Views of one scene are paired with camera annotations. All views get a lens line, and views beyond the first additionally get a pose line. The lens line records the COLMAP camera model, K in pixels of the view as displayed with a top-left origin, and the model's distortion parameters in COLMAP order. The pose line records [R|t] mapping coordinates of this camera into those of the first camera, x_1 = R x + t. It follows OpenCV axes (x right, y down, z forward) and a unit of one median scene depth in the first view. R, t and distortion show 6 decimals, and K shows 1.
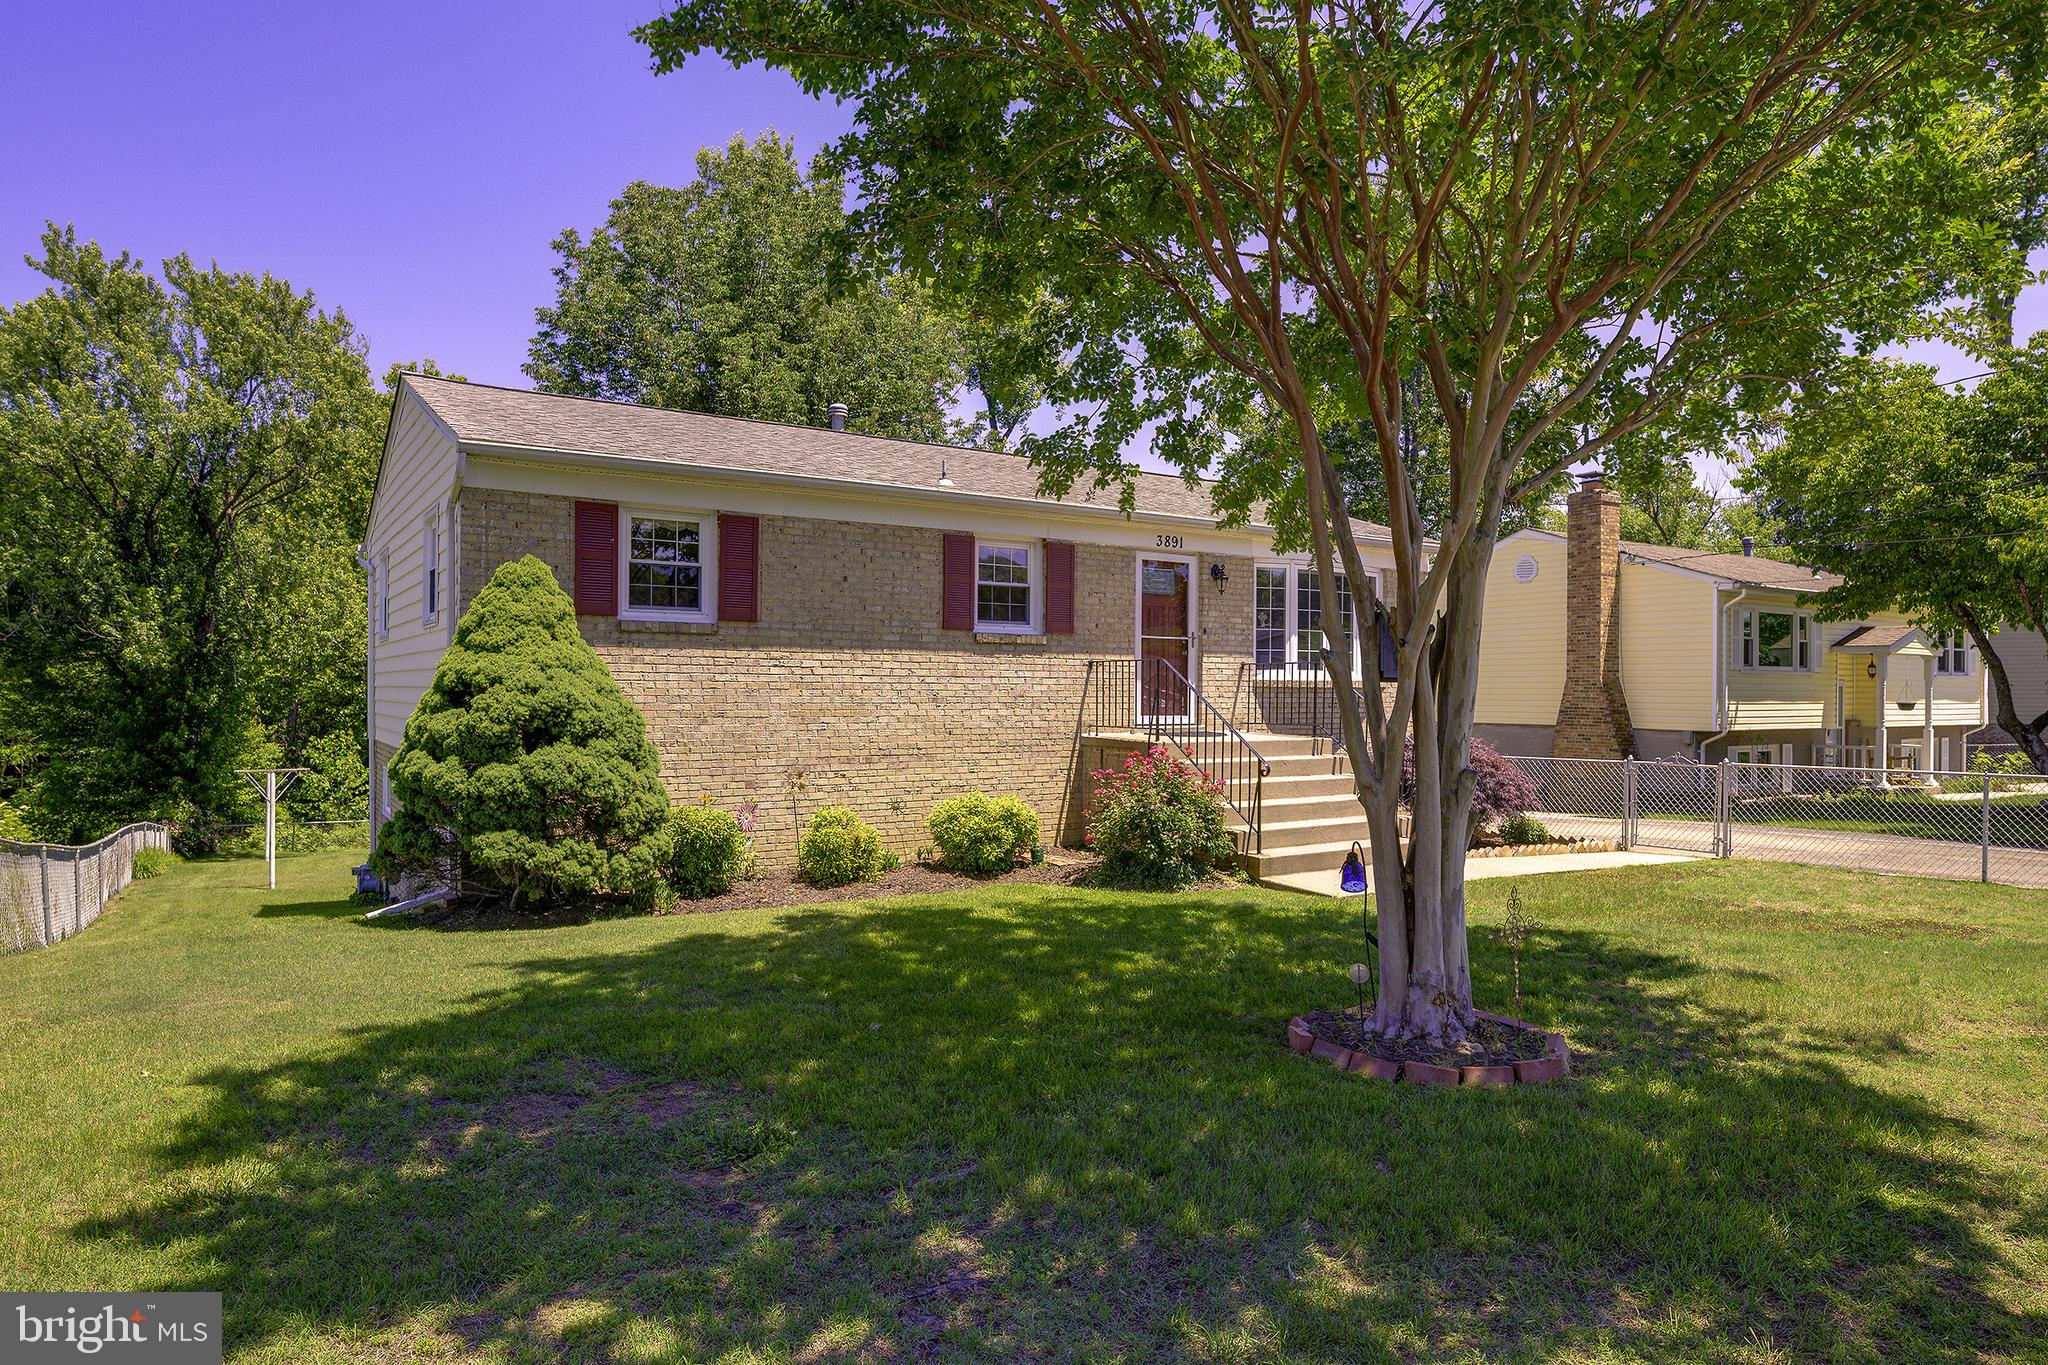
lens RADIAL K [[1225.5, 0, 1025.9], [0, 1225.5, 695.5], [0, 0, 1]] dist [-0.002863, -0.001902]
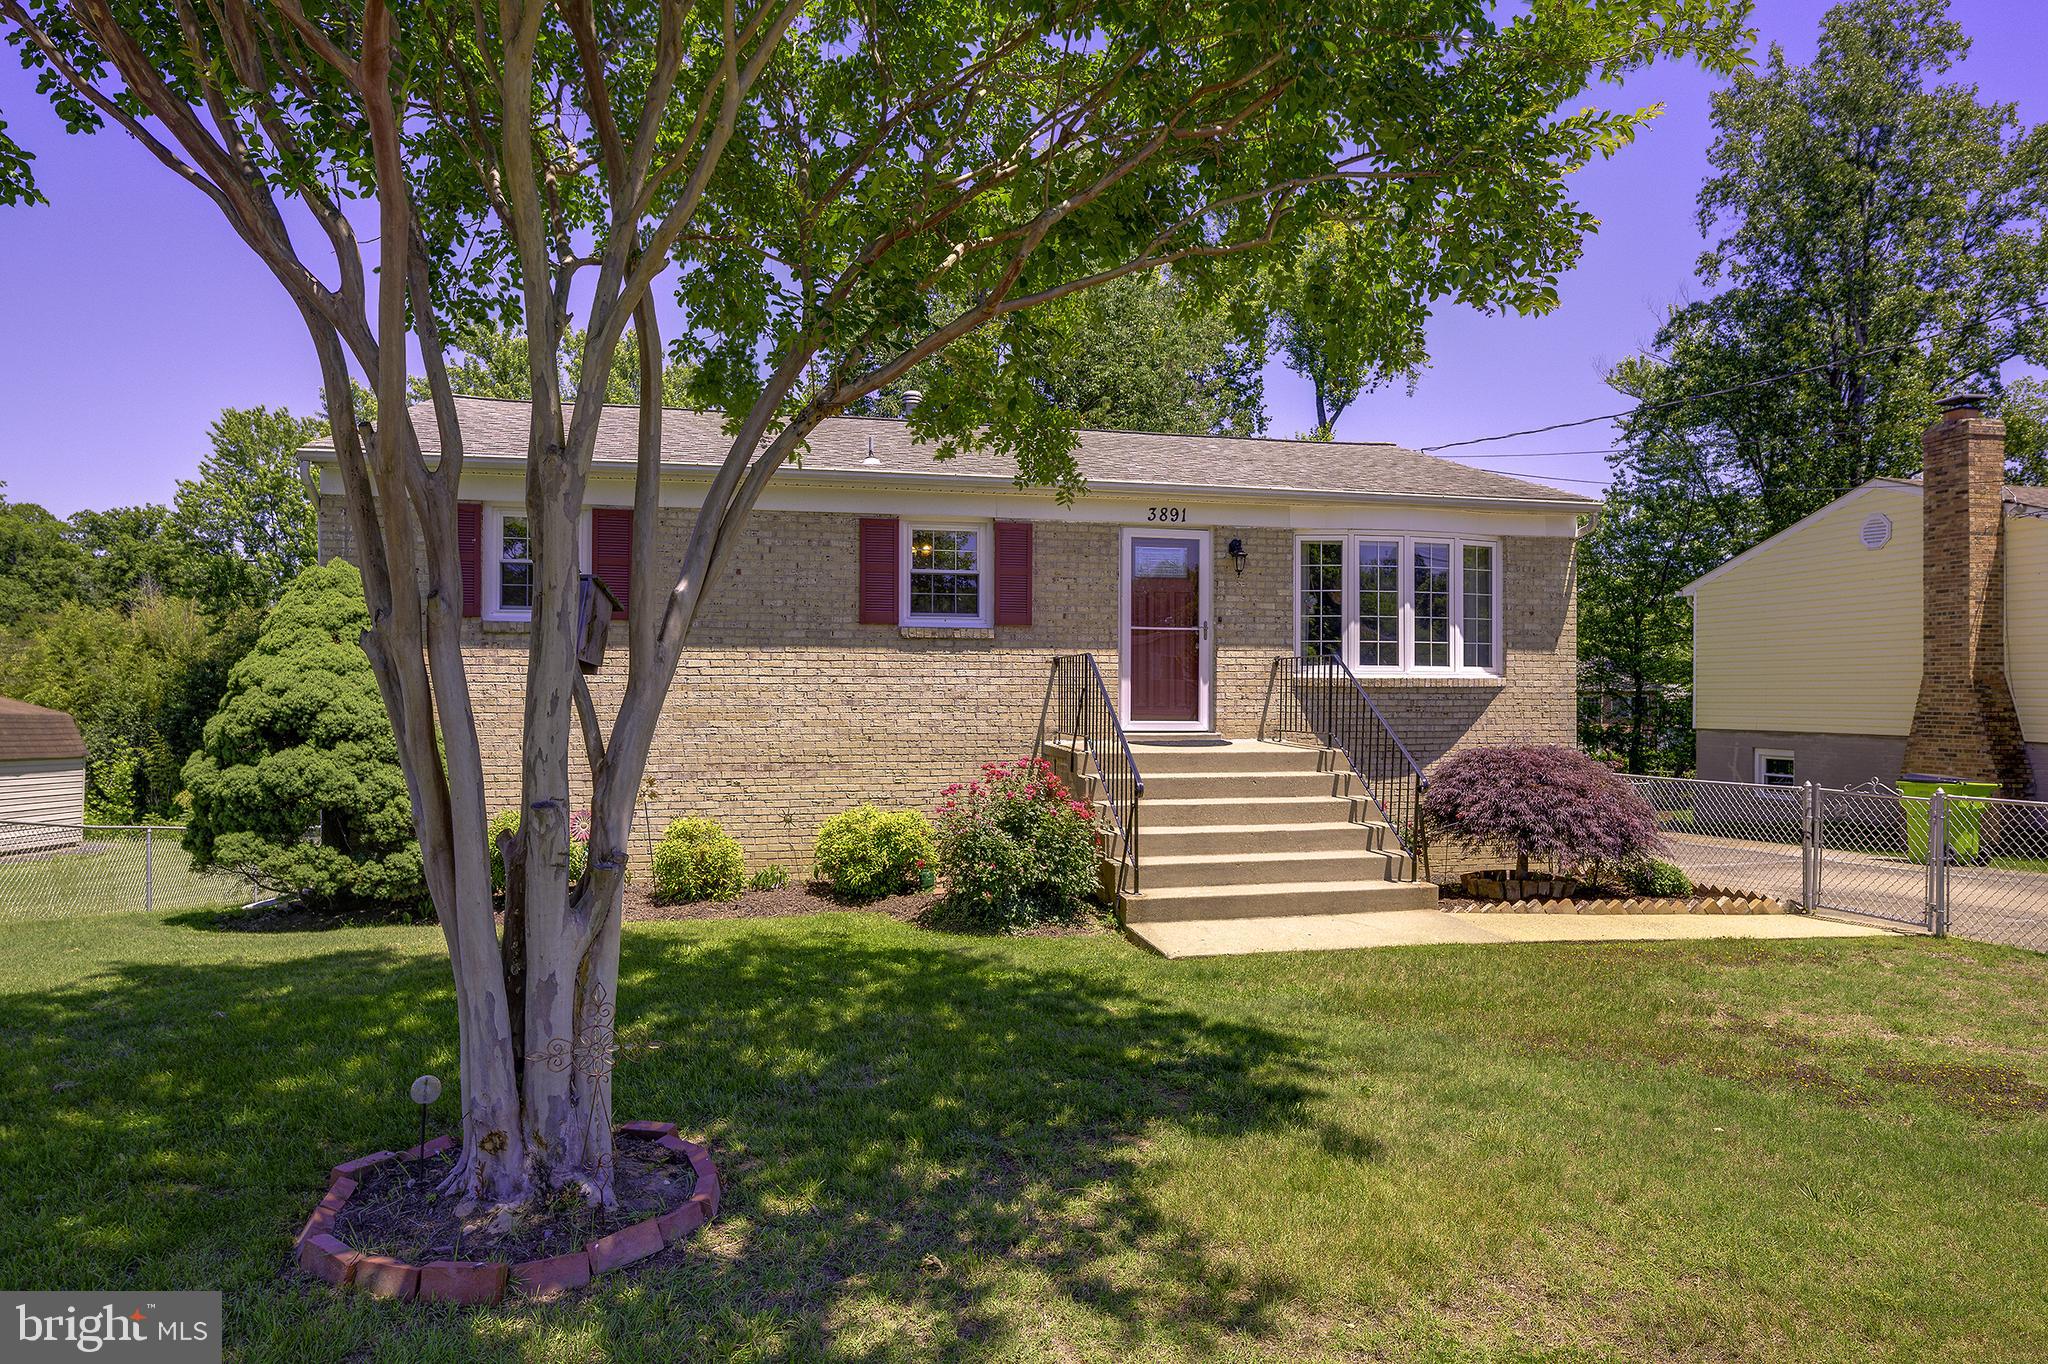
lens RADIAL K [[1225.5, 0, 1019.2], [0, 1225.5, 681.9], [0, 0, 1]] dist [-0.002863, -0.001902]
pose [[0.935066, -0.006732, -0.354410, 0.359369], [0.001445, 0.999884, -0.015179, 0.002495], [0.354471, 0.013681, 0.934967, 0.198600]]
